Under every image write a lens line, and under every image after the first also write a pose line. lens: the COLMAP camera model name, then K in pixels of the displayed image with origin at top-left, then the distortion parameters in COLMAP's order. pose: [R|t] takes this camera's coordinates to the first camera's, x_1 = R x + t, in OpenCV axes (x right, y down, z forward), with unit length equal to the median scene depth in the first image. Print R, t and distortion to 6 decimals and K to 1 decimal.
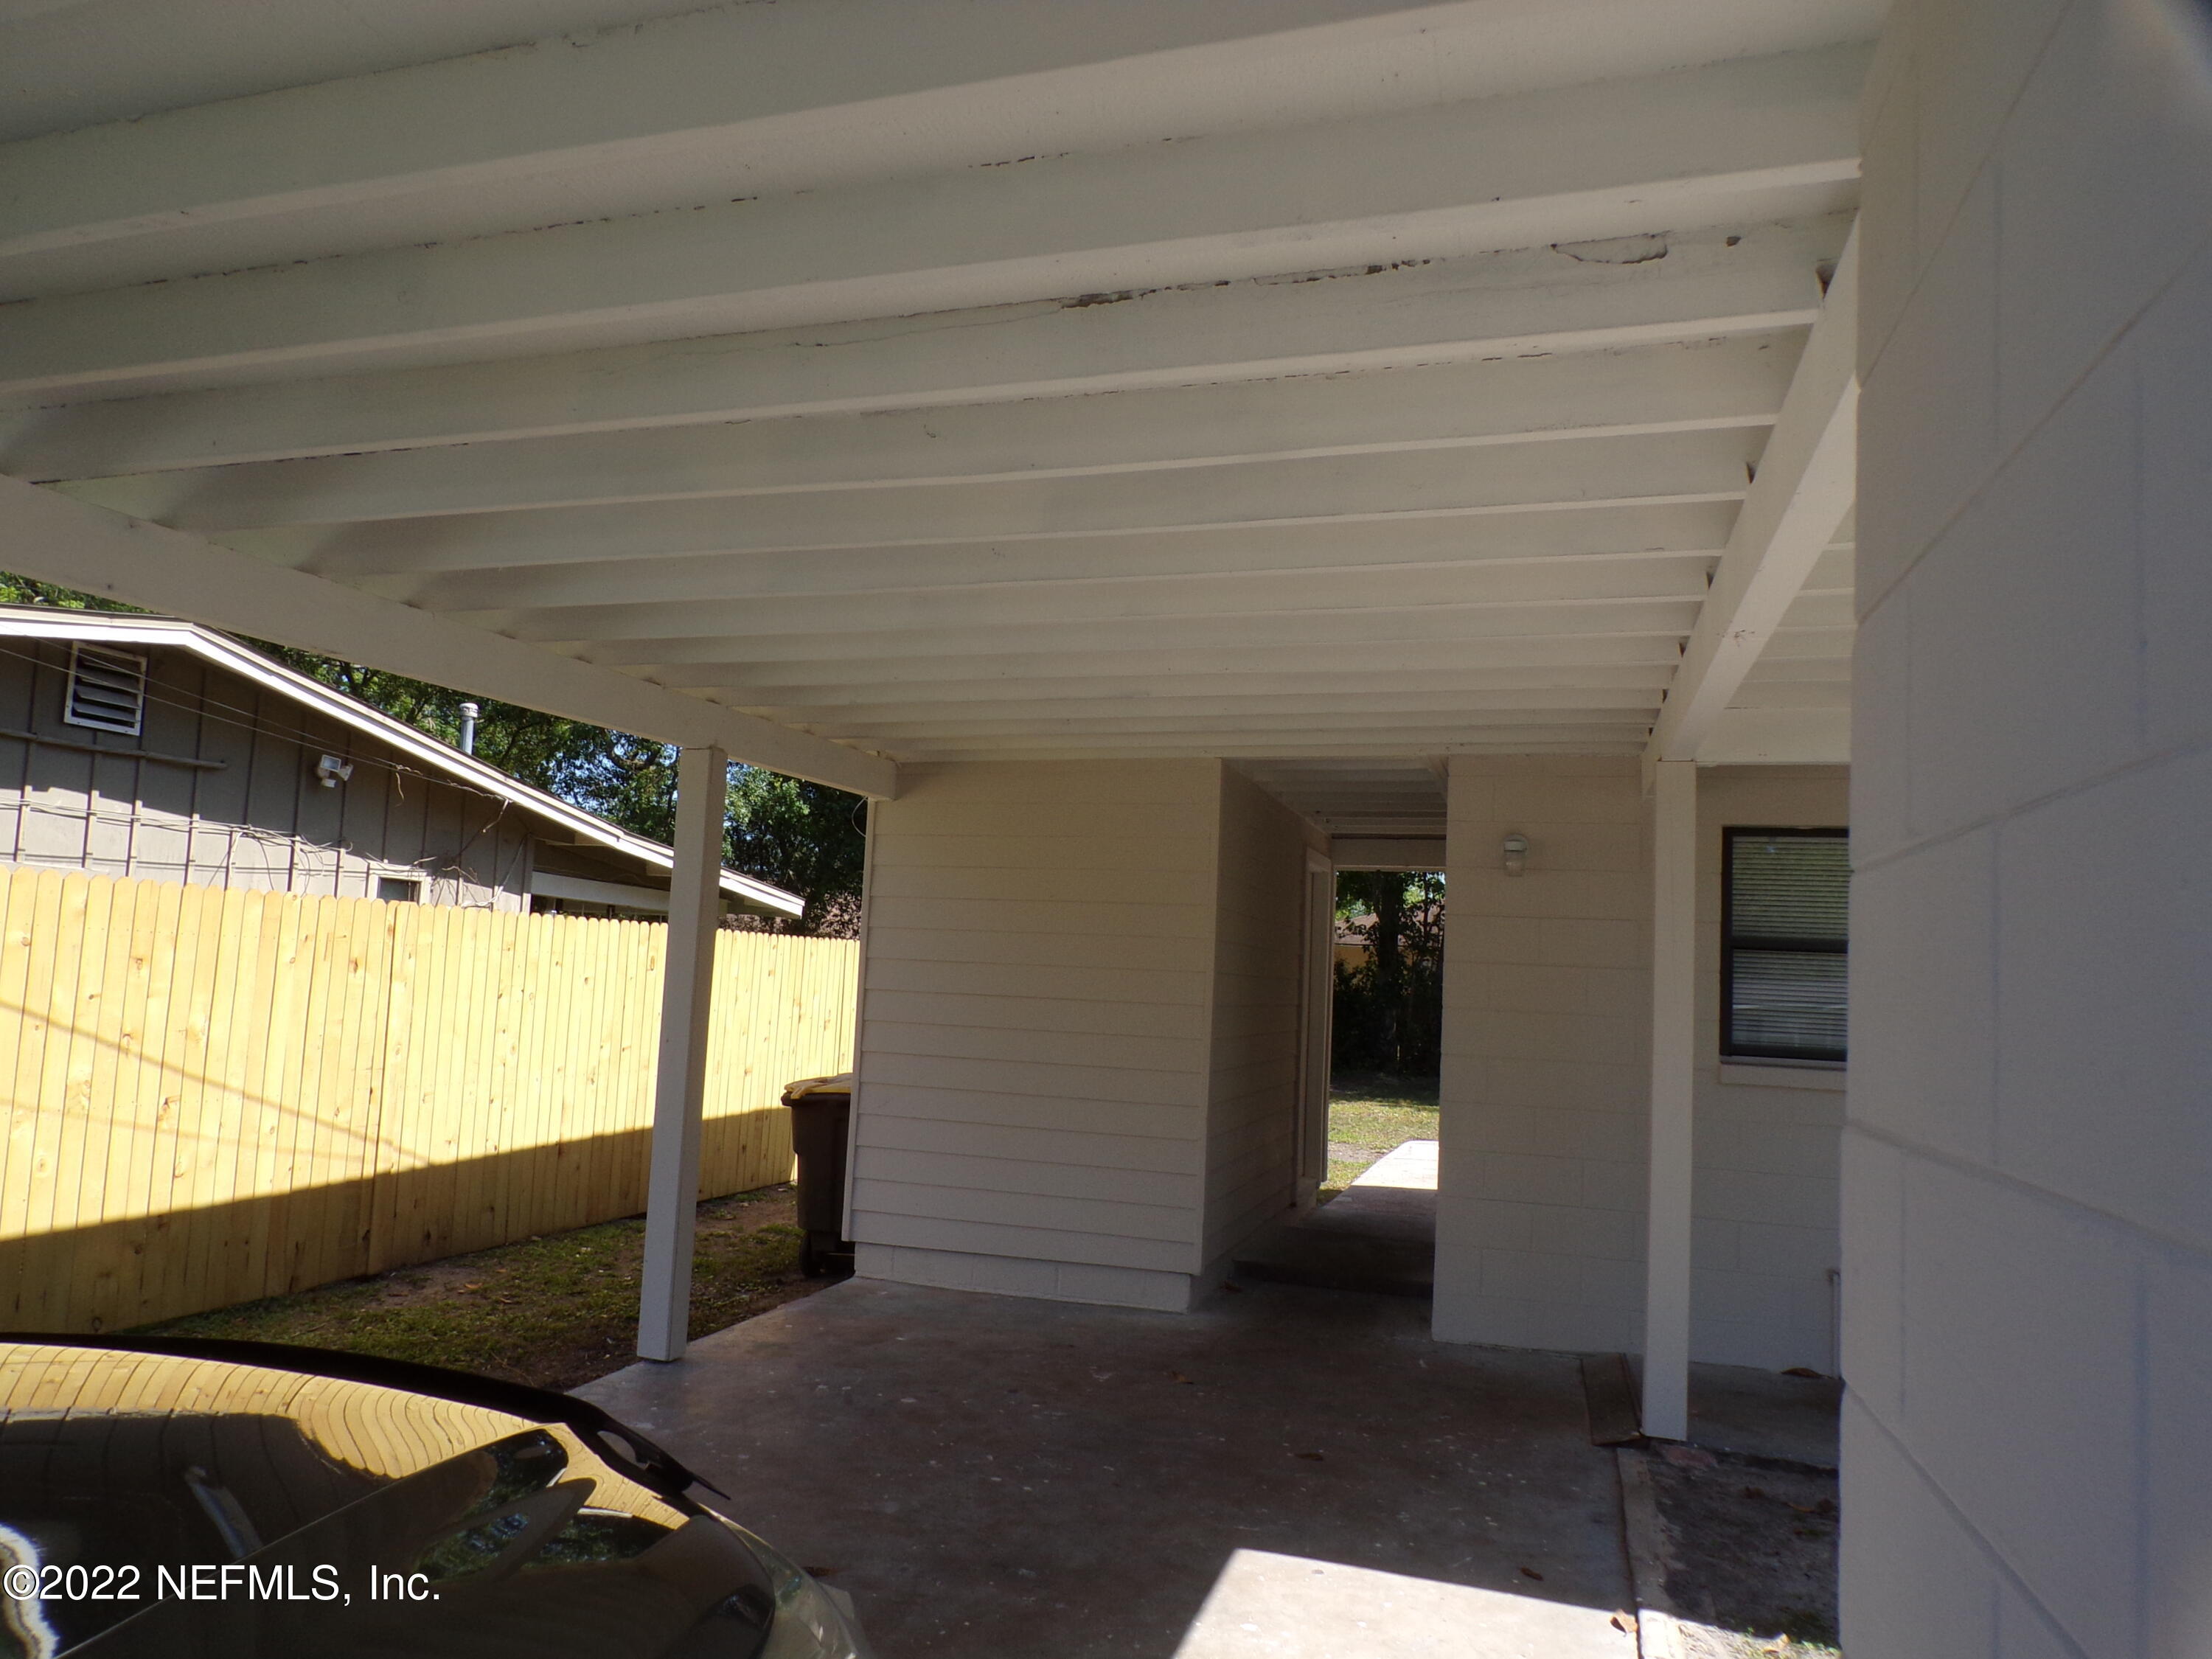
lens RADIAL K [[1490.2, 0, 1106.0], [0, 1490.2, 829.5], [0, 0, 1]] dist [-0.004809, 0.001378]
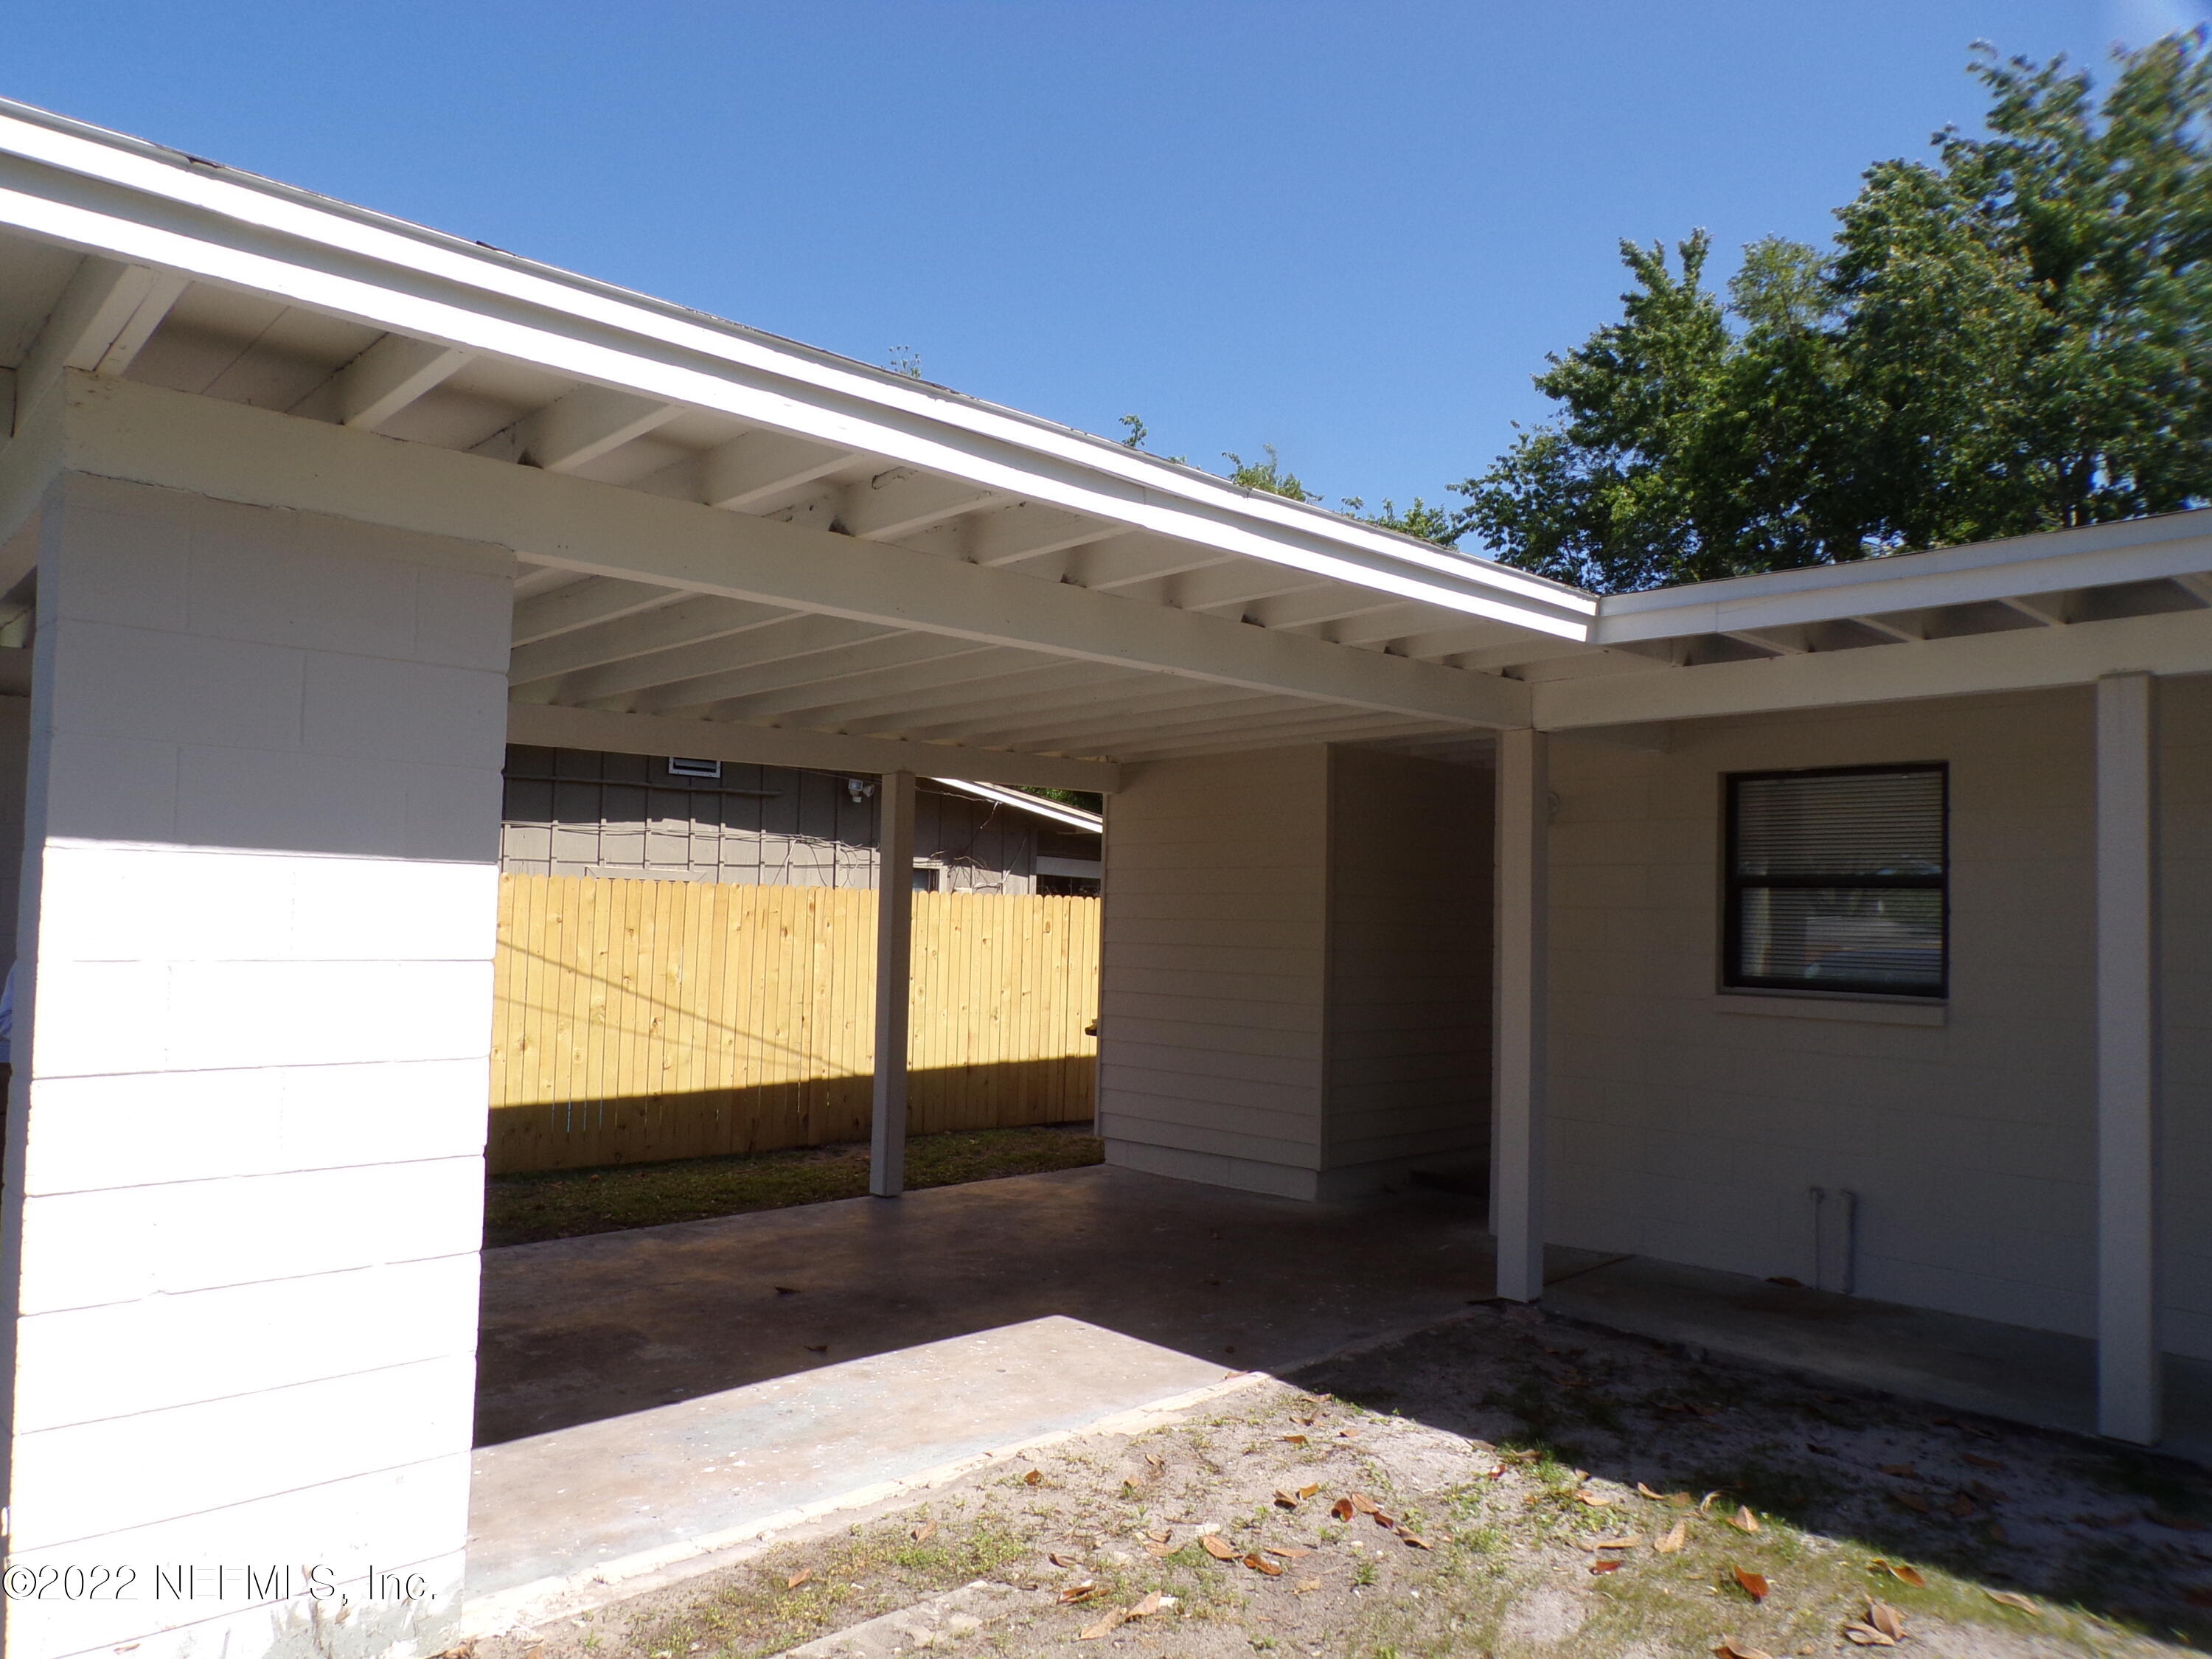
lens RADIAL K [[1490.2, 0, 1106.0], [0, 1490.2, 829.5], [0, 0, 1]] dist [-0.004809, 0.001378]
pose [[0.882086, -0.053099, -0.468087, 0.448301], [0.062860, 0.998009, 0.005243, 0.003837], [0.466876, -0.034049, 0.883667, -0.131336]]
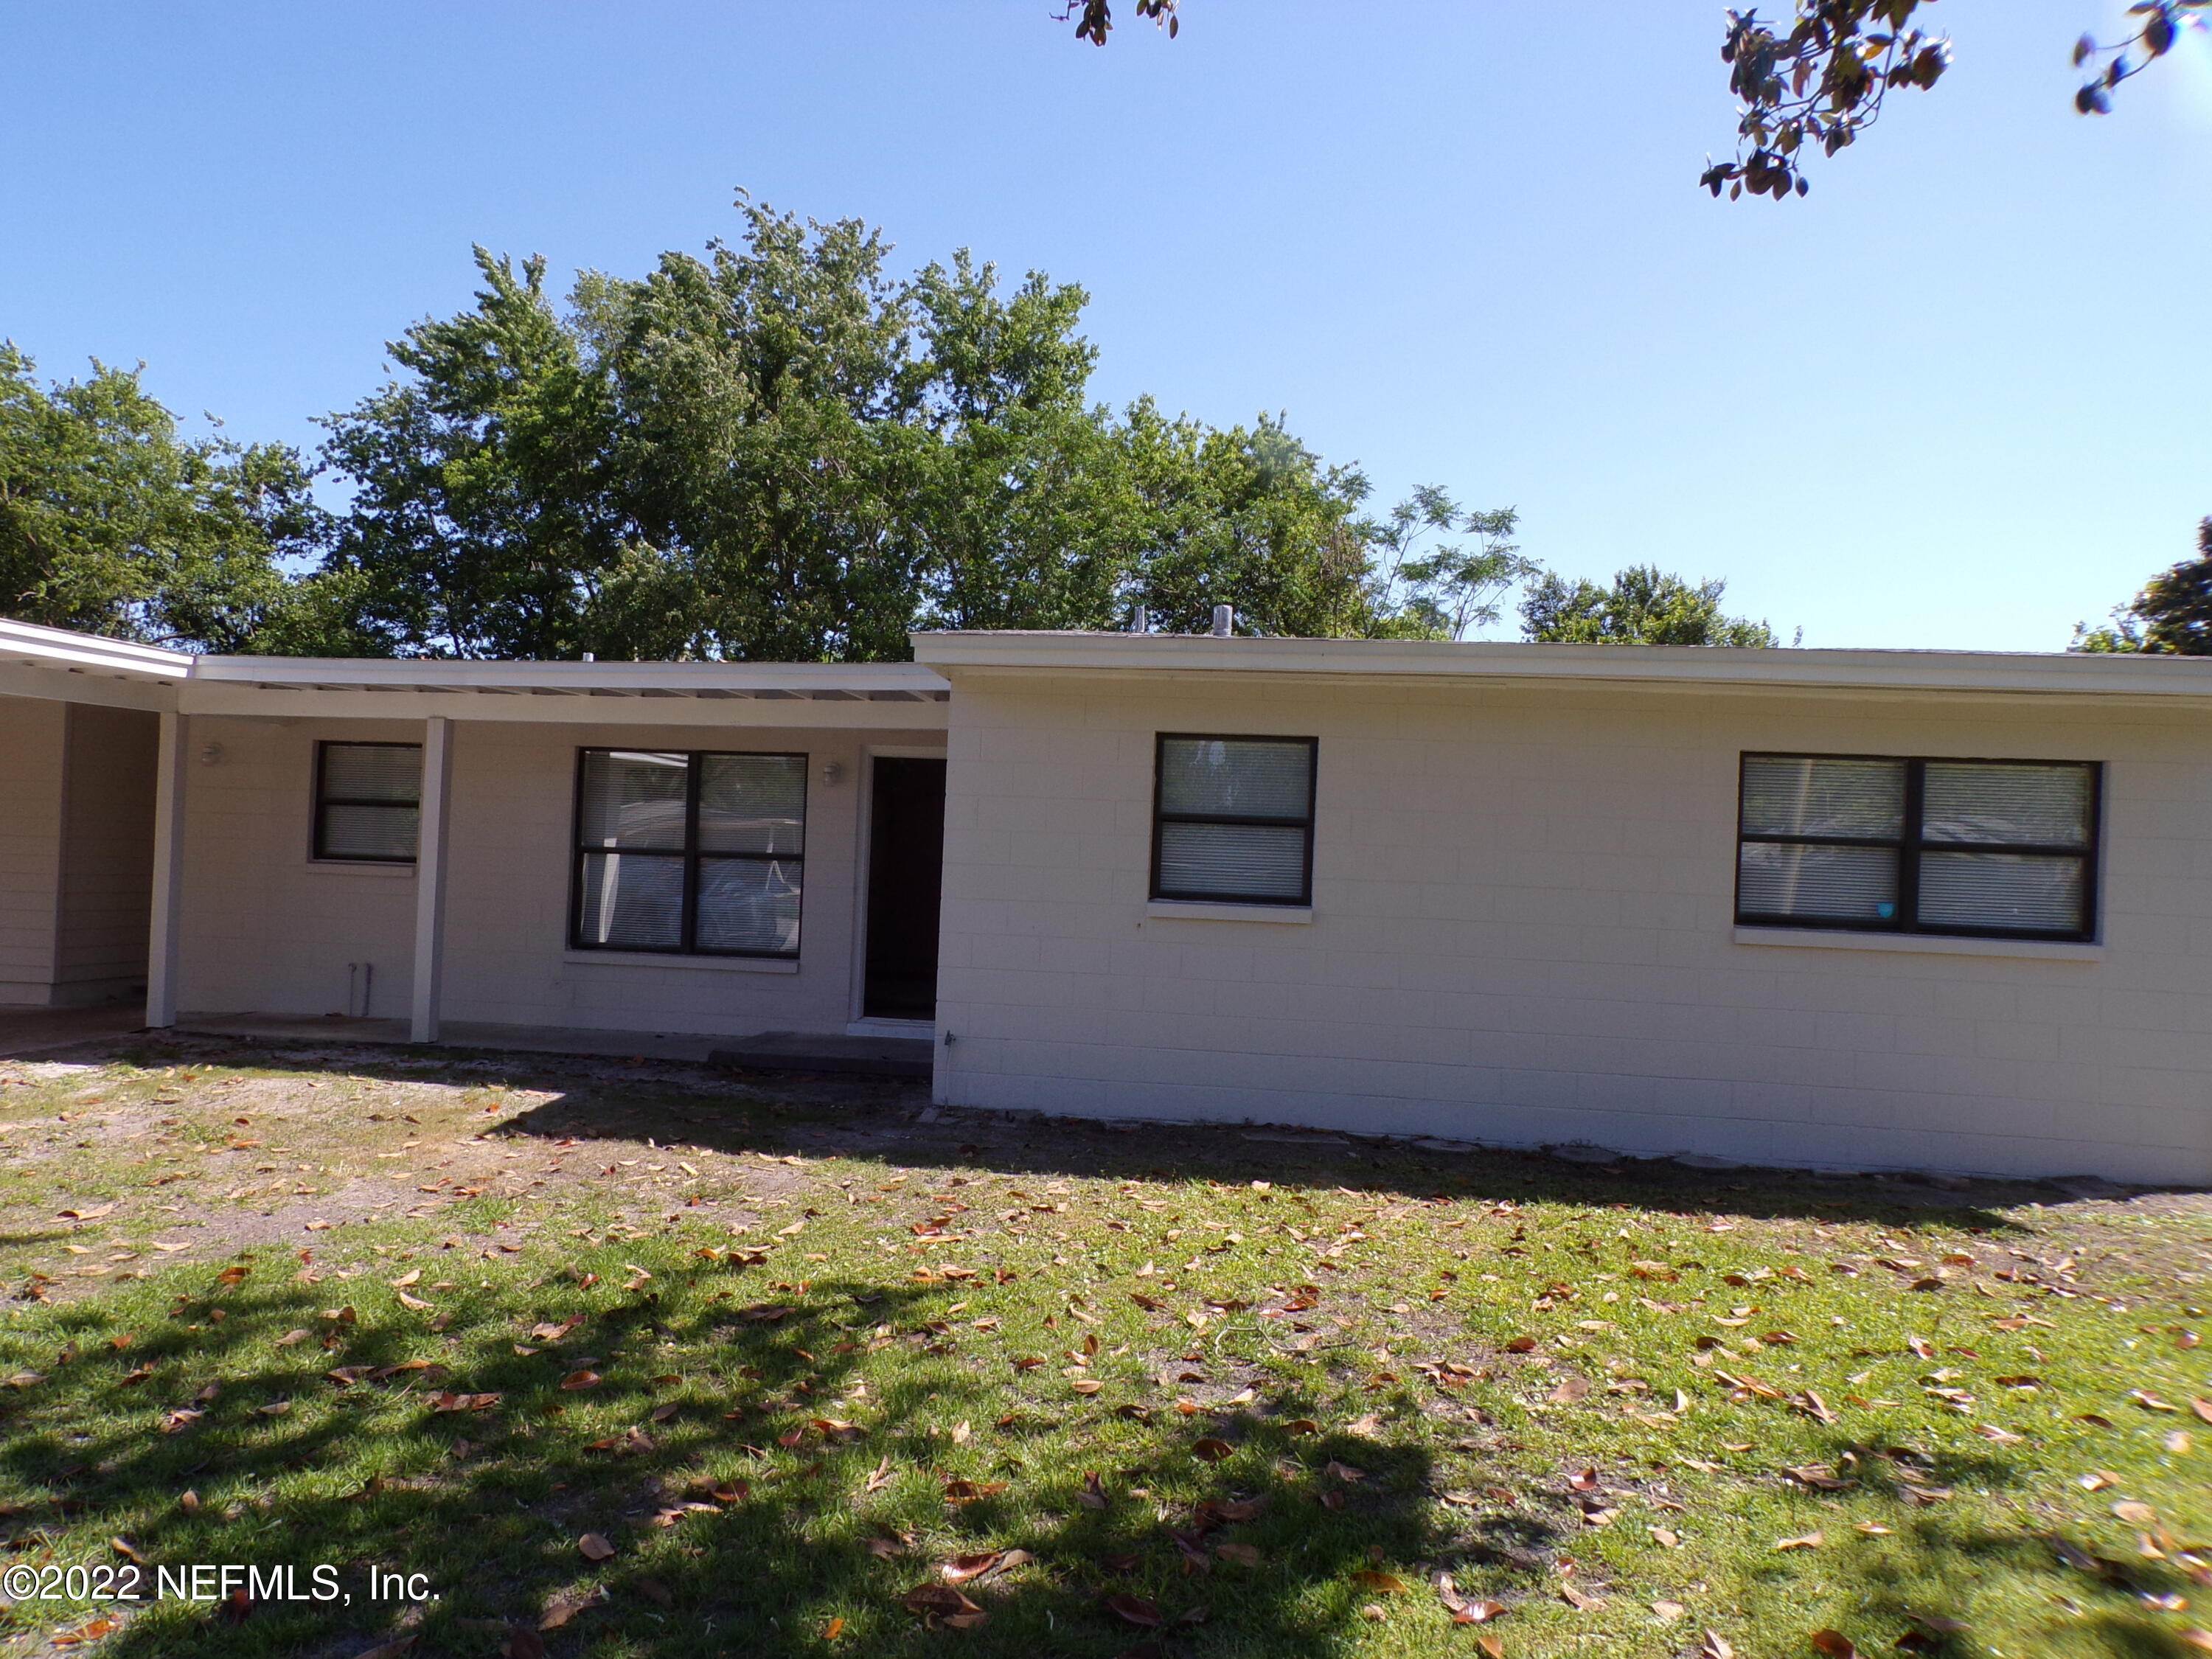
lens RADIAL K [[1490.2, 0, 1106.0], [0, 1490.2, 829.5], [0, 0, 1]] dist [-0.004809, 0.001378]
pose [[0.980243, -0.000142, 0.197796, 0.873718], [-0.015789, 0.996752, 0.078966, -0.045979], [-0.197164, -0.080529, 0.977057, -0.909905]]
